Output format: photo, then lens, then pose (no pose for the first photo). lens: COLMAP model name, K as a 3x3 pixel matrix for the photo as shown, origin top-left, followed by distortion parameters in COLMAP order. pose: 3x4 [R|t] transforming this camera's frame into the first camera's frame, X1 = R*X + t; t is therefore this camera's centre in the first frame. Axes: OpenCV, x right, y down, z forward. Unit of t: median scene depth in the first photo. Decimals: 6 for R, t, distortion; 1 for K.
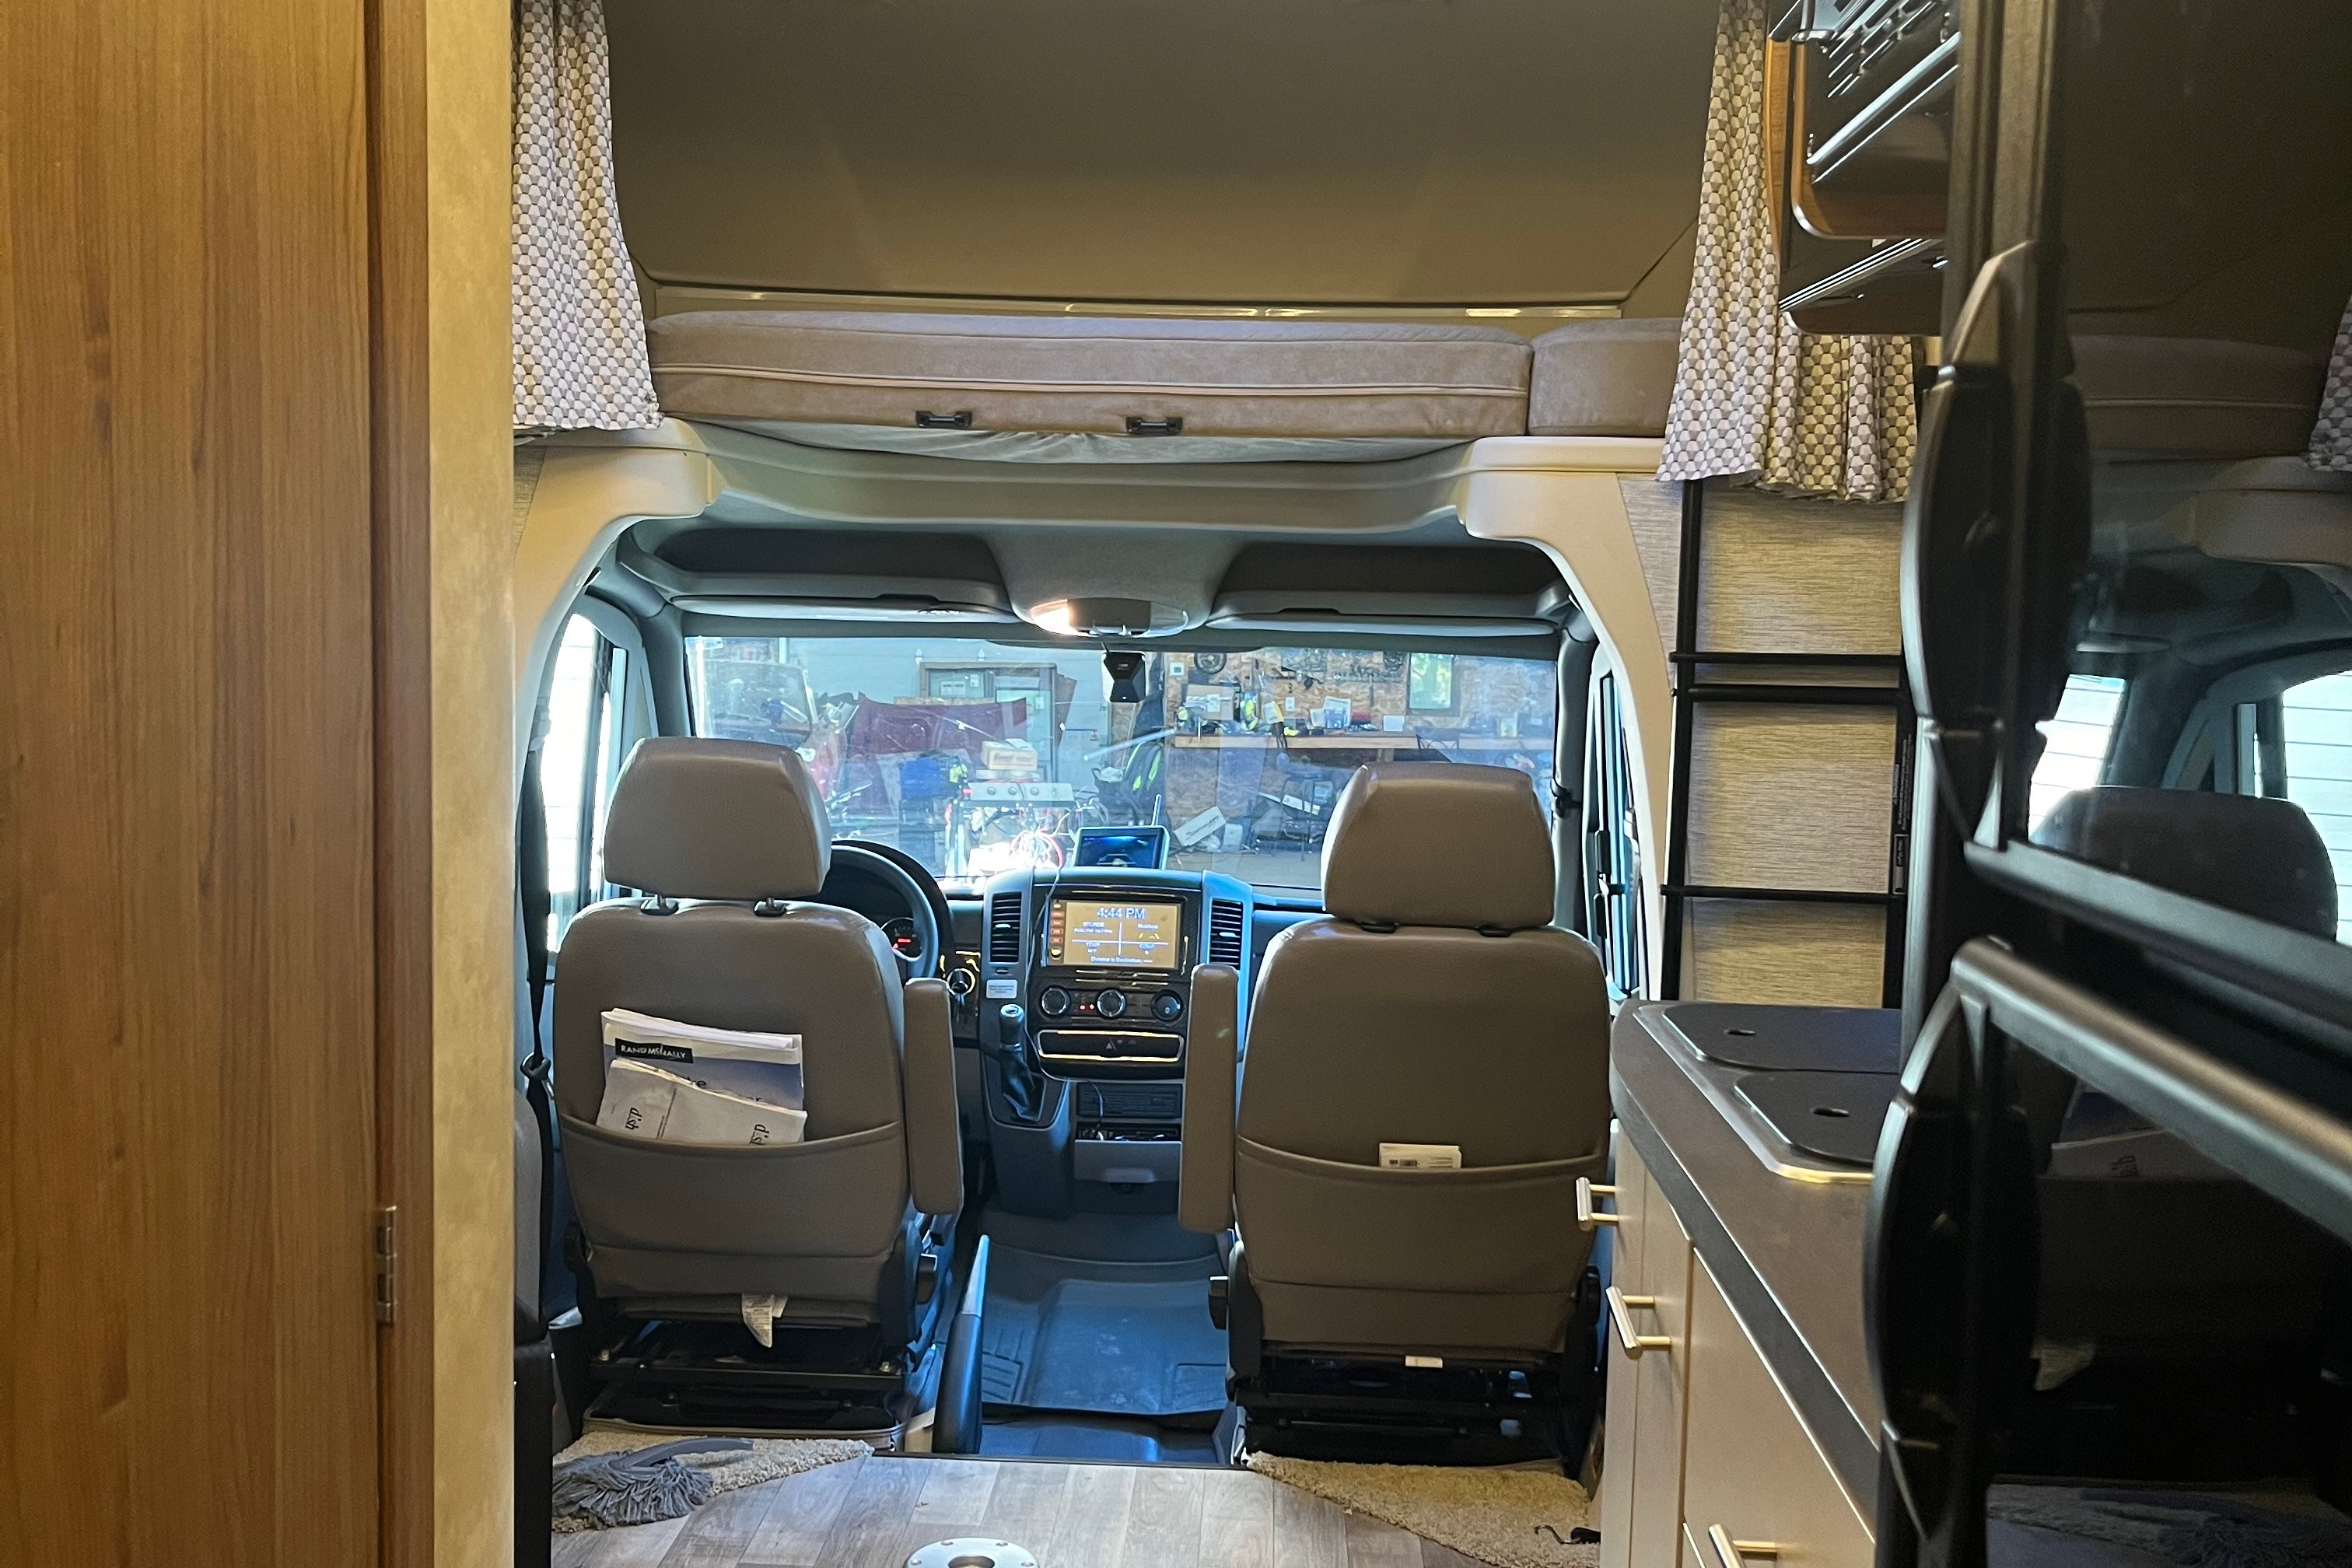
lens RADIAL K [[2415.0, 0, 1161.9], [0, 2415.0, 790.9], [0, 0, 1]] dist [0.036569, 0.000000]
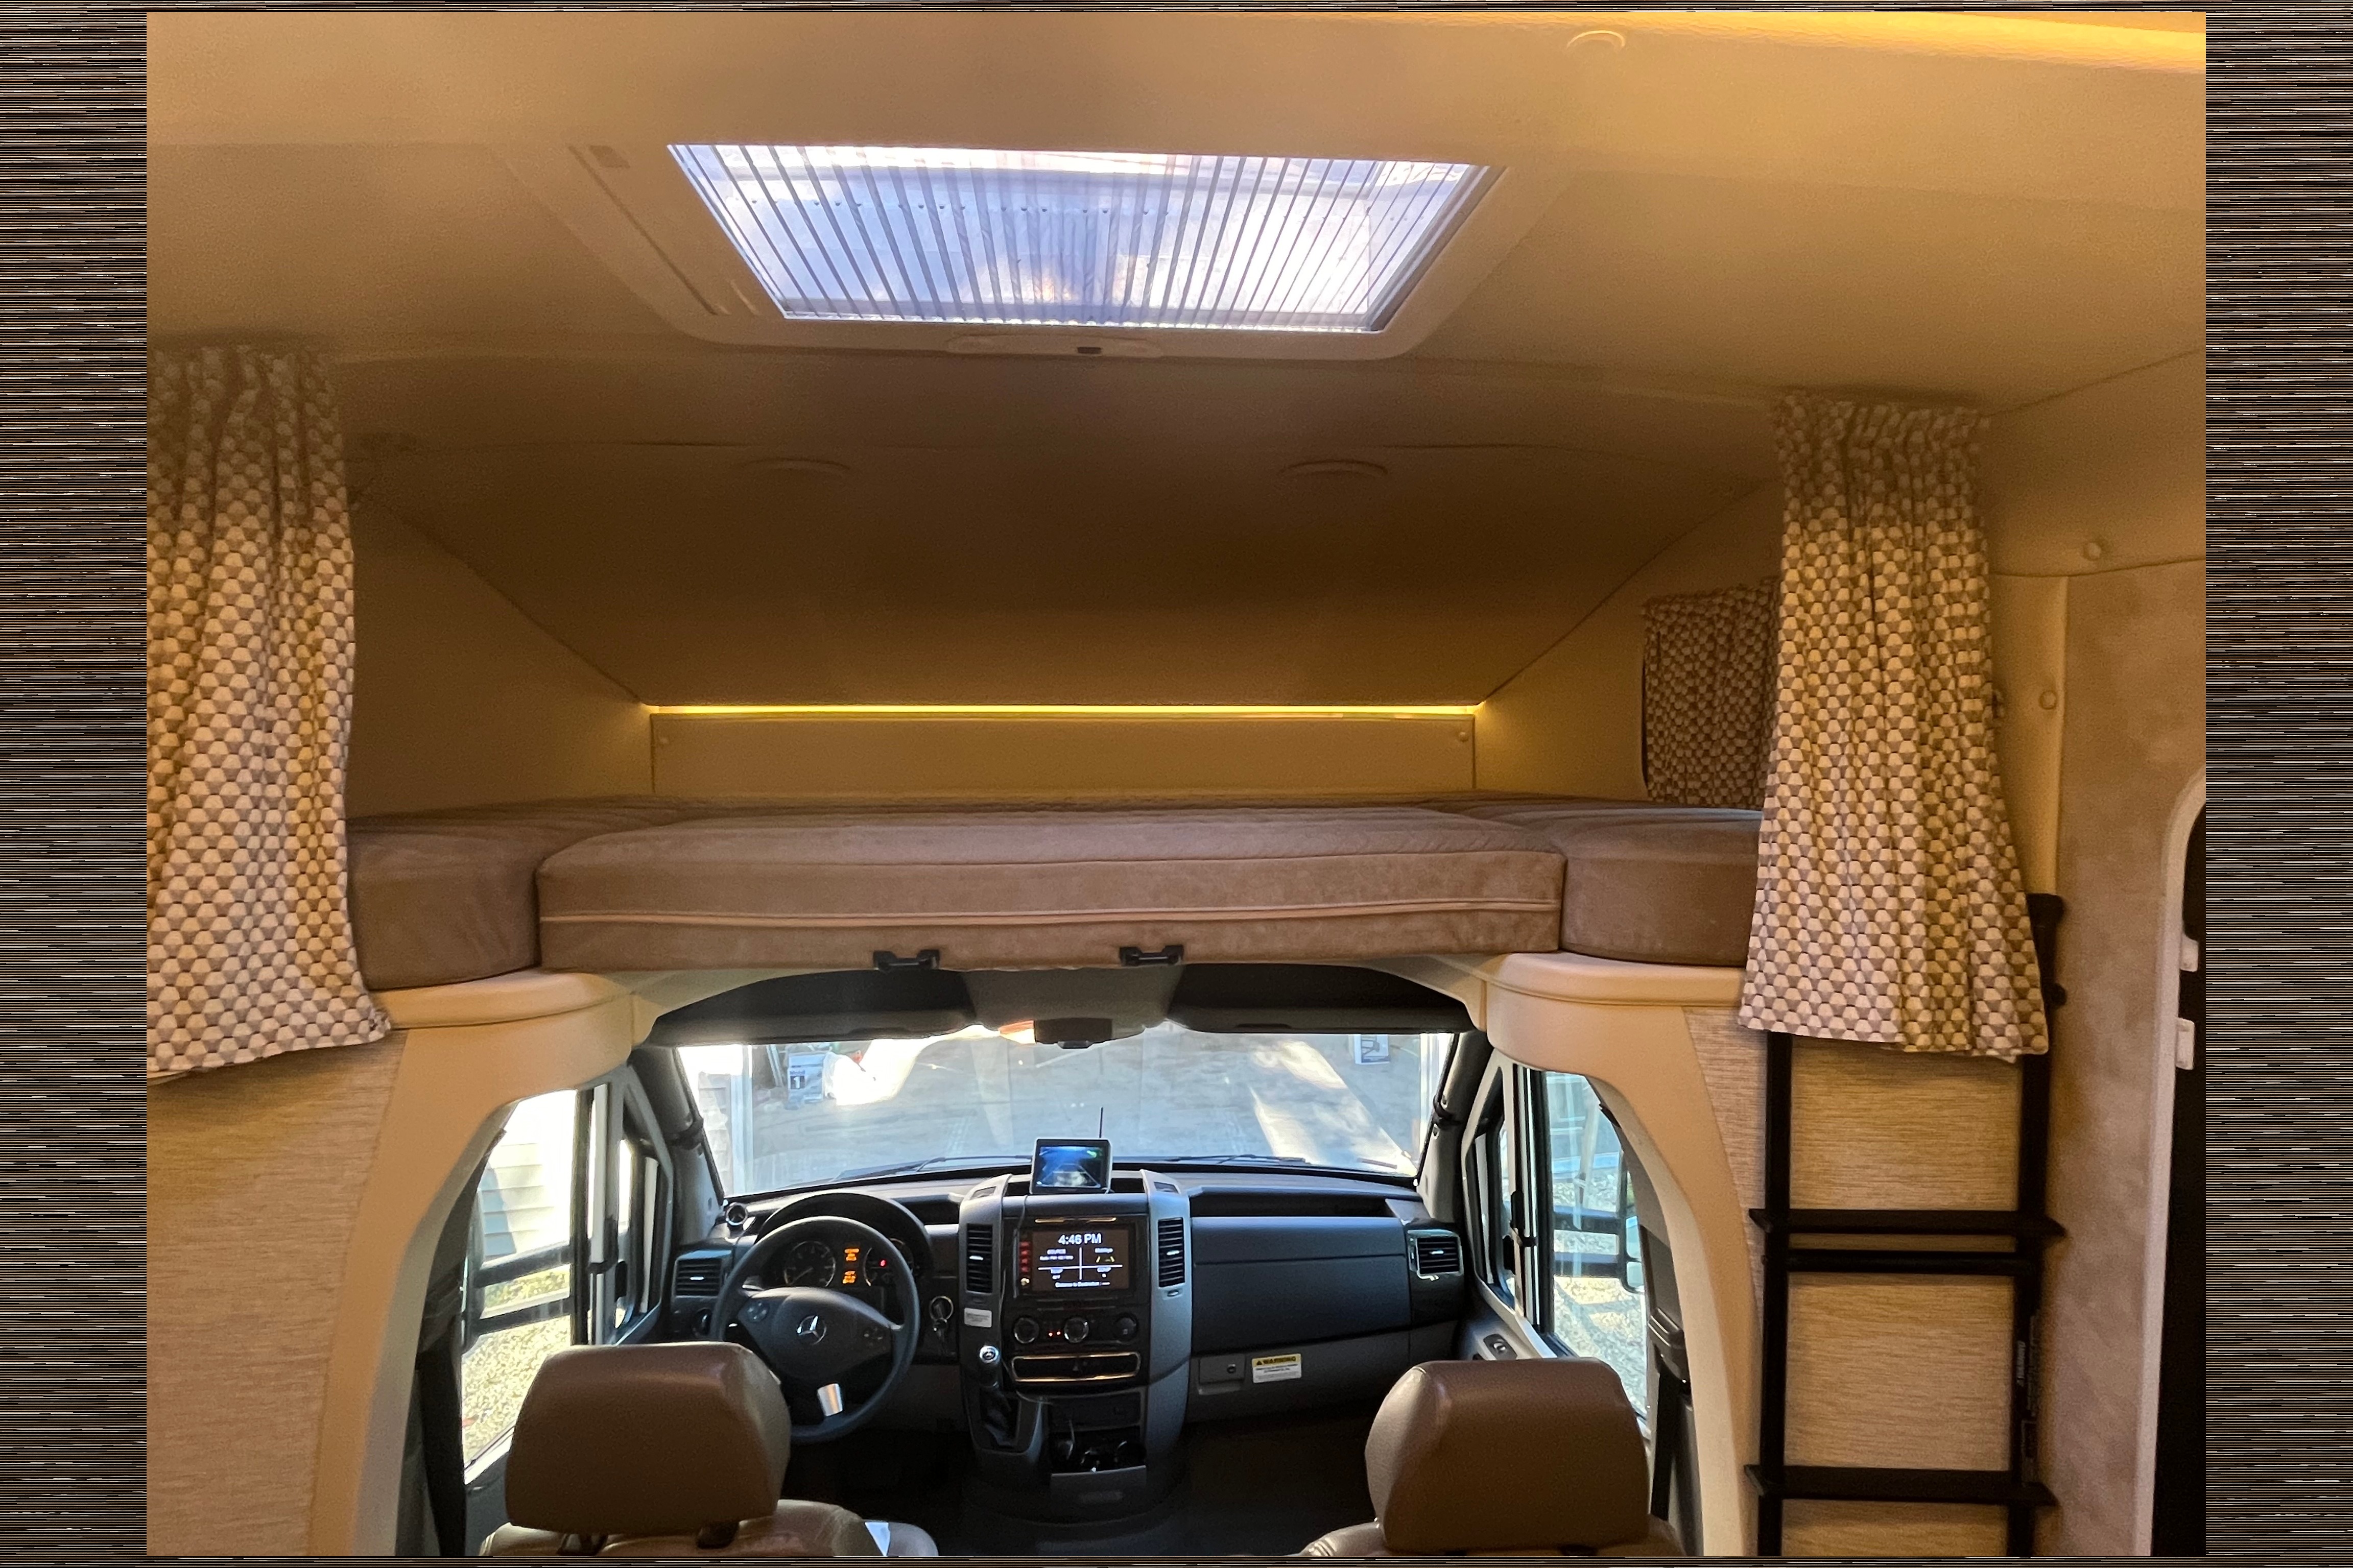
lens RADIAL K [[1243.6, 0, 1199.1], [0, 1243.6, 778.8], [0, 0, 1]] dist [-0.032734, -0.000424]
pose [[0.991096, -0.030558, 0.129596, -0.042852], [0.037971, 0.997758, -0.055118, -0.191082], [-0.127621, 0.059548, 0.990034, 0.553164]]
